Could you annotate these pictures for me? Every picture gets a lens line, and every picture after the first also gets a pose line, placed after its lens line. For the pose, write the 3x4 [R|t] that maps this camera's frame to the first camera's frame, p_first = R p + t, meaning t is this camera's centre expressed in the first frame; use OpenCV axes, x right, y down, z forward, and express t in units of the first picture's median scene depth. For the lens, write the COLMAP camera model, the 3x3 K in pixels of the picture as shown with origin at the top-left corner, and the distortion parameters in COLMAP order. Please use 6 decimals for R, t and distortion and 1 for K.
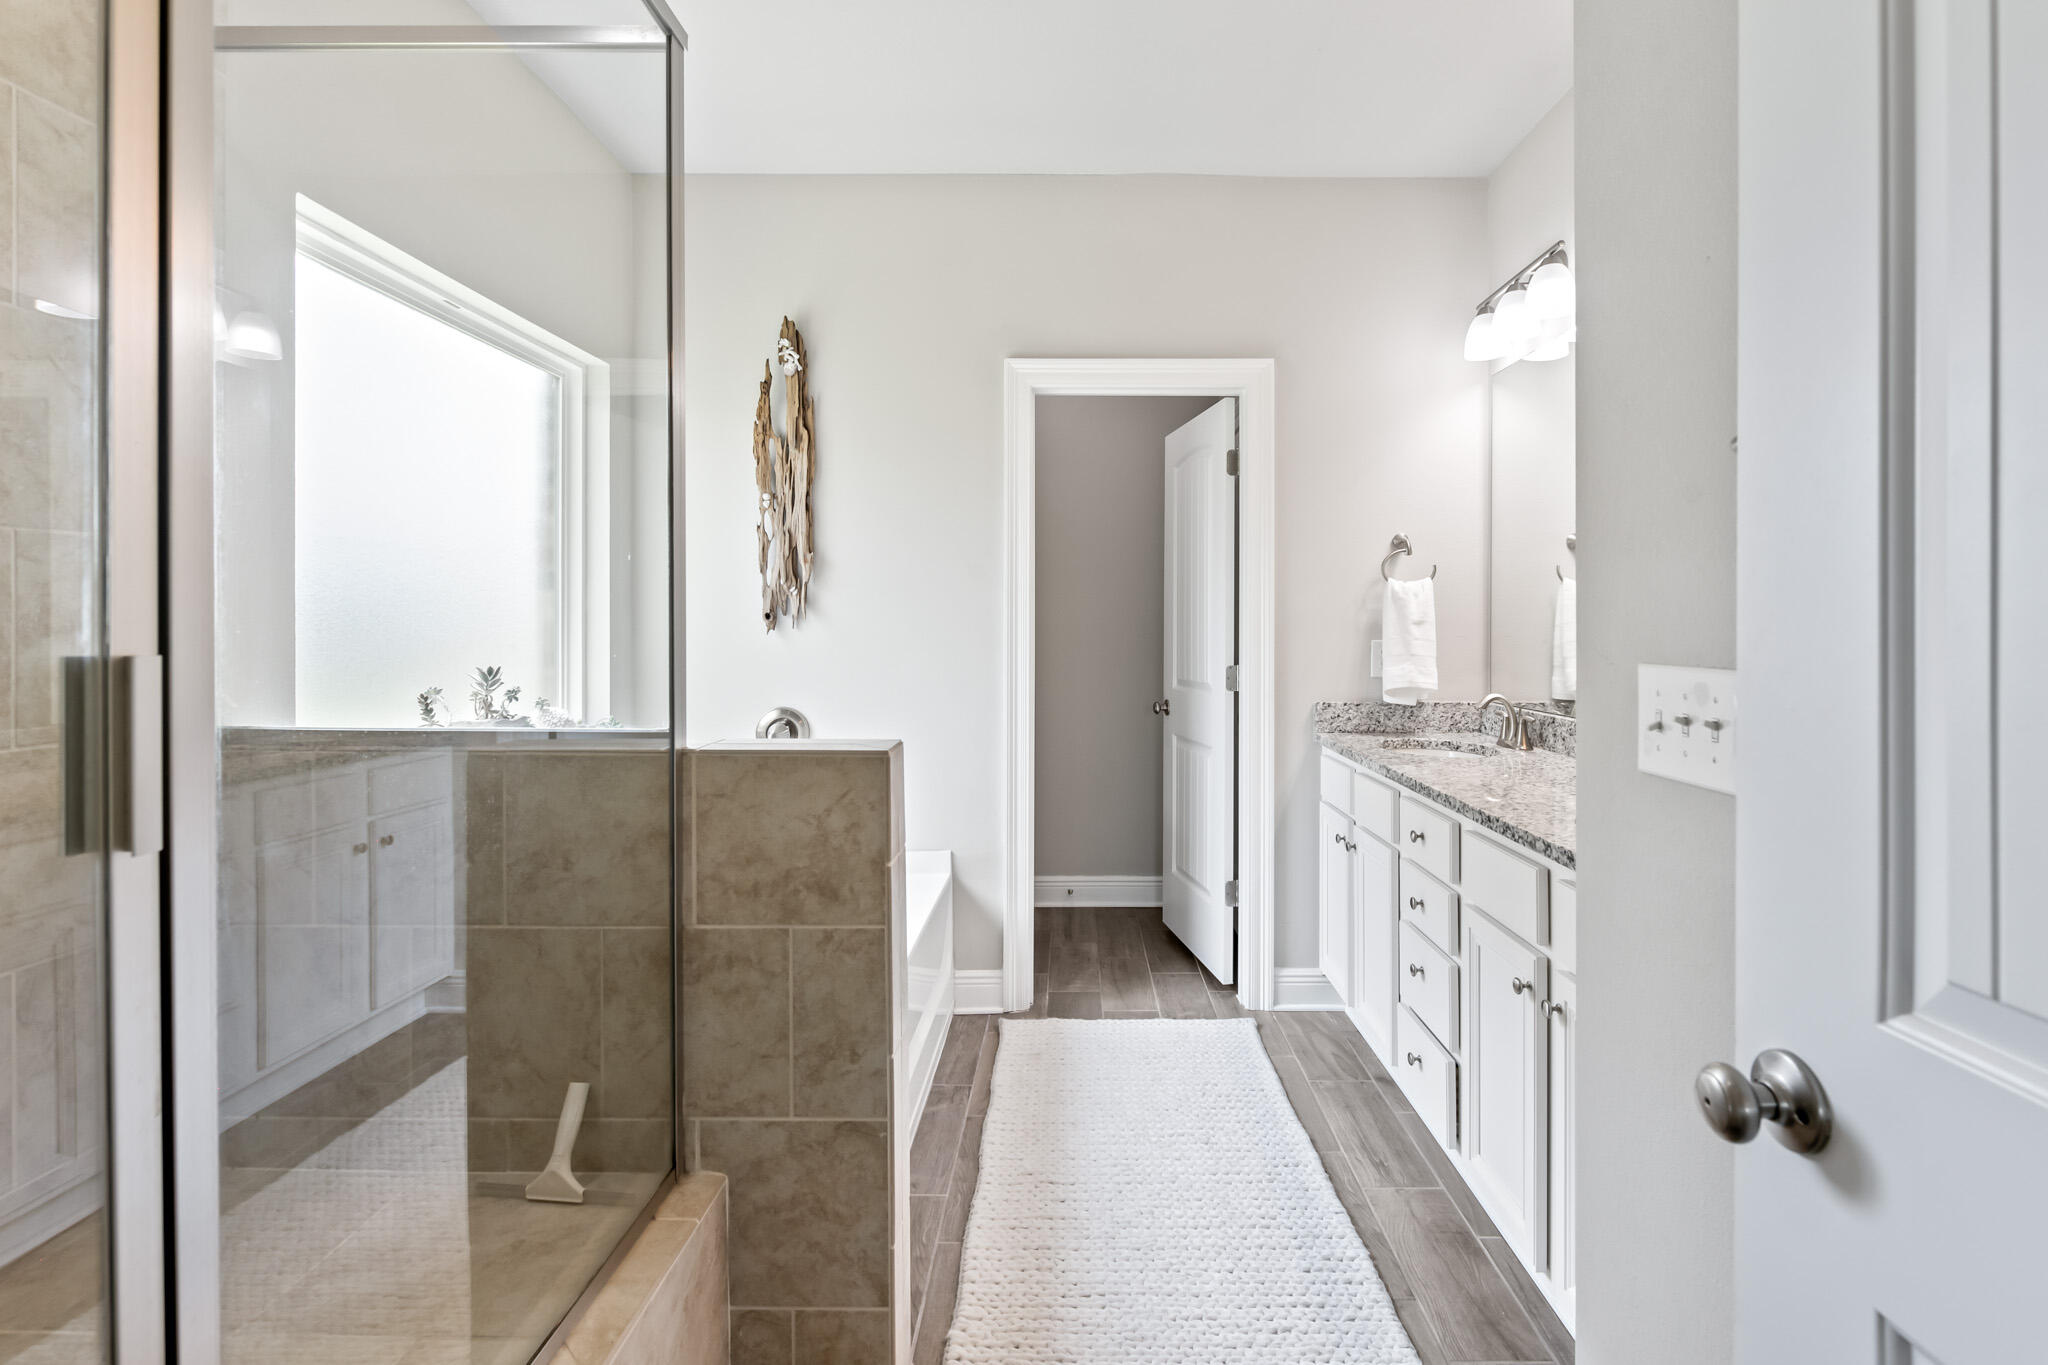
lens RADIAL K [[889.6, 0, 1043.3], [0, 889.6, 676.0], [0, 0, 1]] dist [-0.001253, -0.000407]
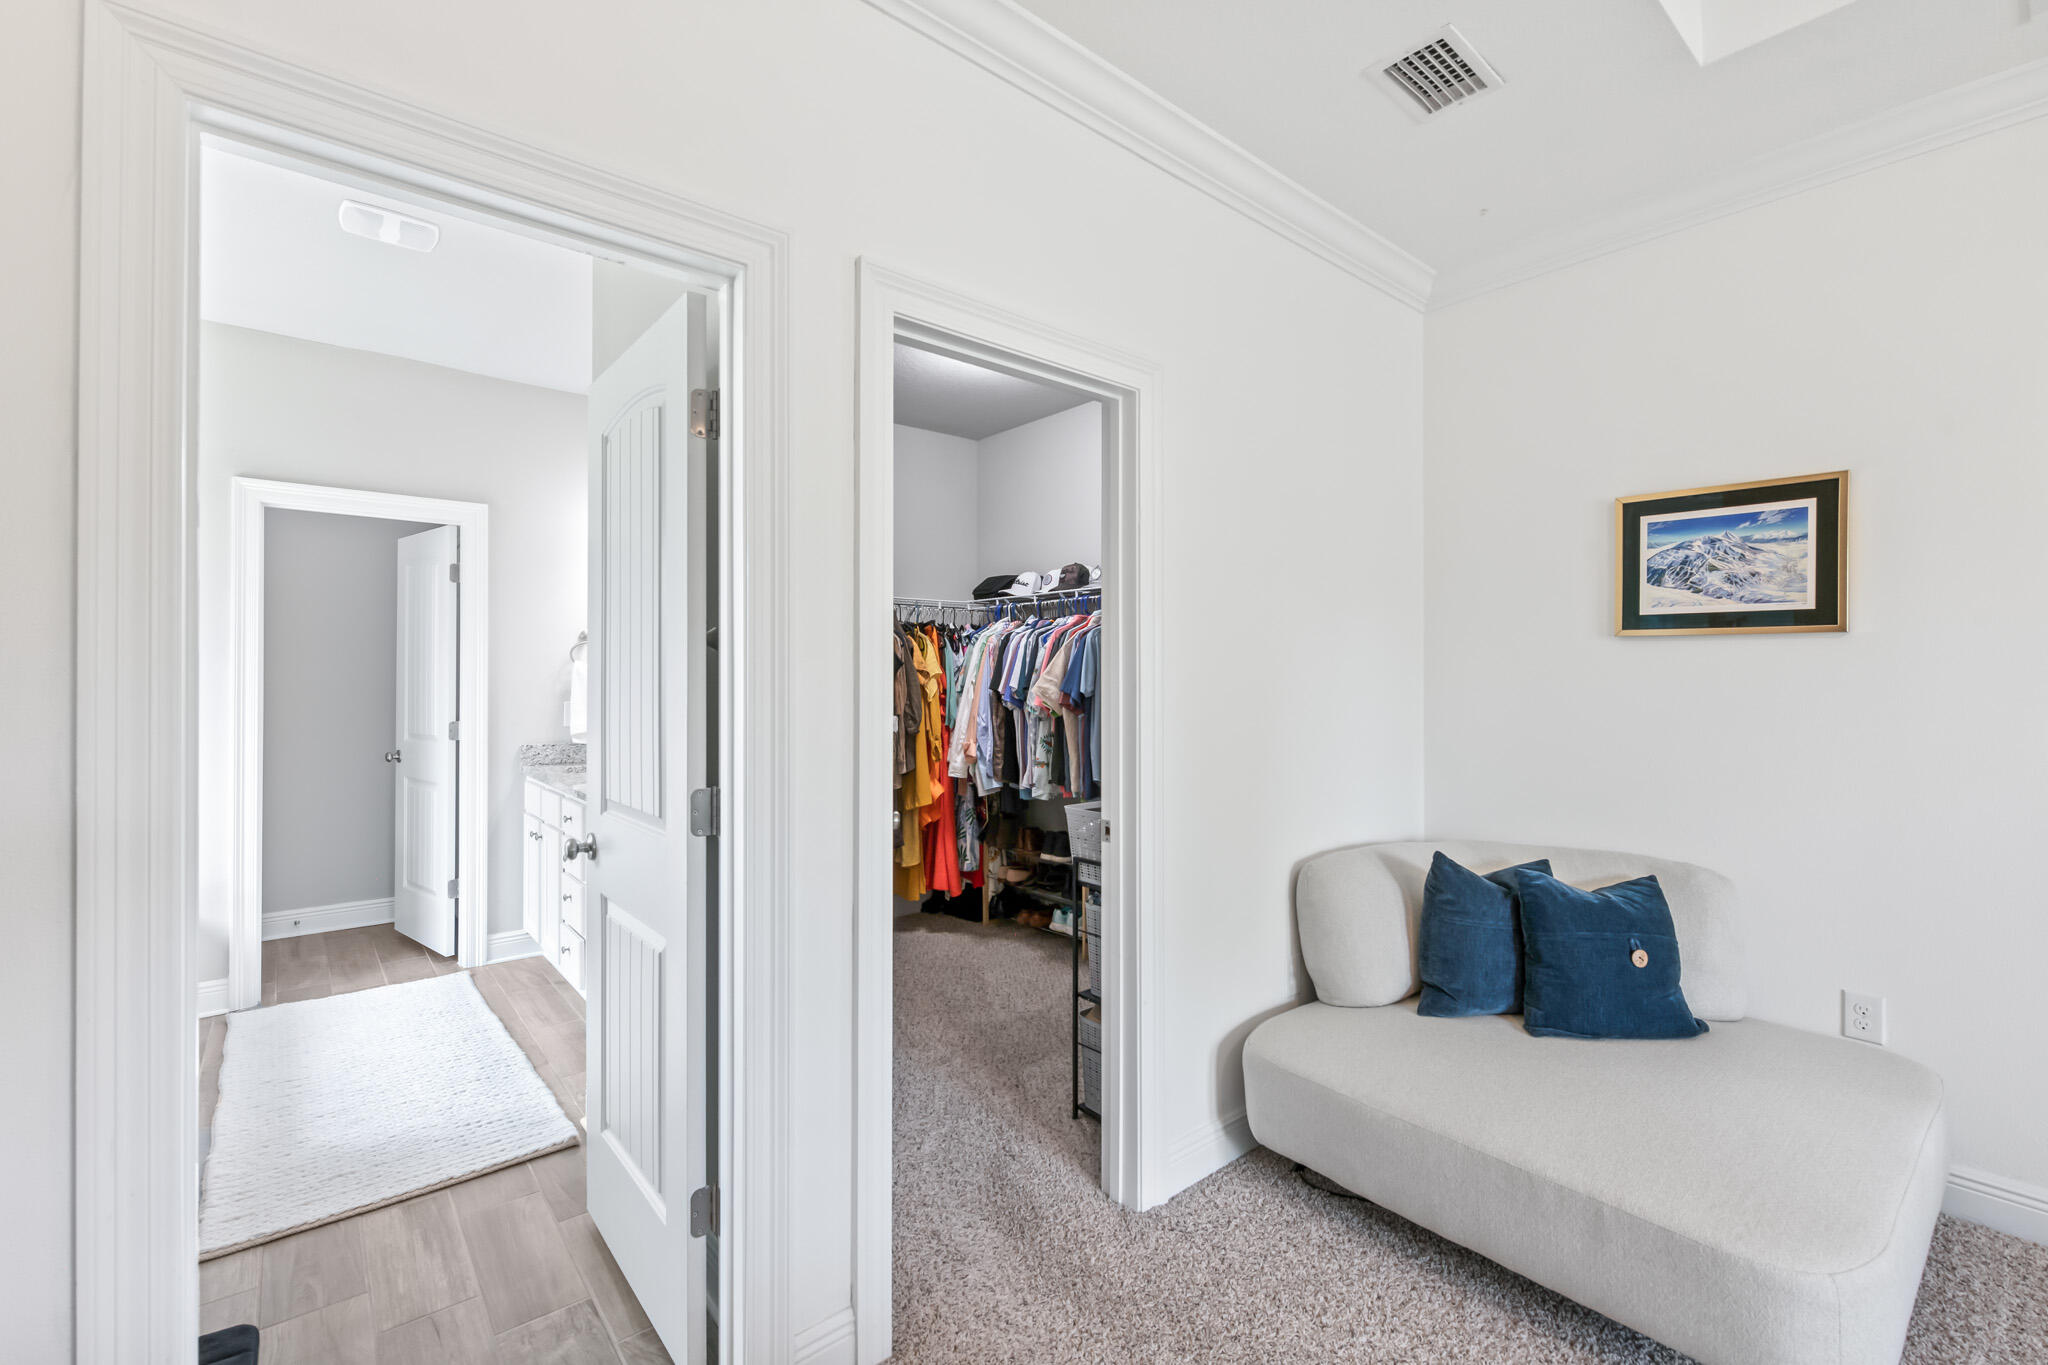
lens RADIAL K [[889.6, 0, 1043.3], [0, 889.6, 676.0], [0, 0, 1]] dist [-0.001253, -0.000407]
pose [[0.737716, 0.005642, 0.675087, -0.043662], [0.031933, 0.998554, -0.043241, 0.006734], [-0.674355, 0.053457, 0.736470, -0.639999]]
